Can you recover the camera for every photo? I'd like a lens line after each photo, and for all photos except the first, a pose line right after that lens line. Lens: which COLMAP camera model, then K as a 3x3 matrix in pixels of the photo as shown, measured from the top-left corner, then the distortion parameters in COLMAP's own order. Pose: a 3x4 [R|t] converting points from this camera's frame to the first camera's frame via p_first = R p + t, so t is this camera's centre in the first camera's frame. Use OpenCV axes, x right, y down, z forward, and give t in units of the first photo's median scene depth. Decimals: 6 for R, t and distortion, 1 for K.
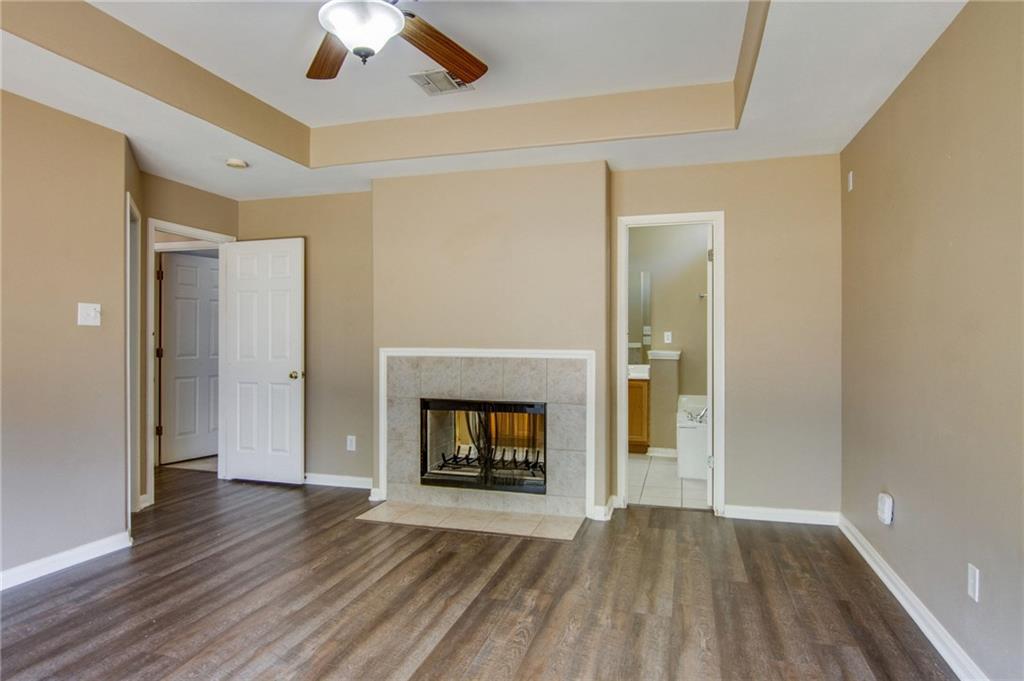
lens RADIAL K [[590.4, 0, 513.1], [0, 590.4, 337.0], [0, 0, 1]] dist [-0.006302, -0.000172]
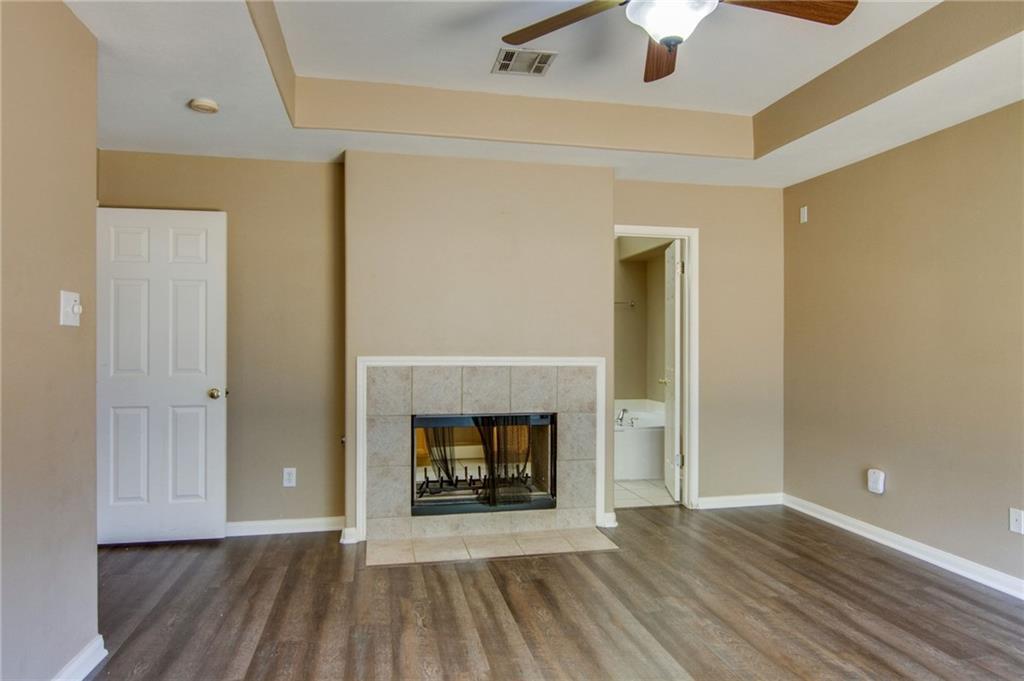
lens RADIAL K [[645.9, 0, 510.5], [0, 645.9, 341.7], [0, 0, 1]] dist [-0.003668, -0.002639]
pose [[0.878599, 0.002549, 0.477554, -0.513243], [-0.002545, 0.999997, -0.000656, -0.002461], [-0.477554, -0.000639, 0.878602, 0.116813]]
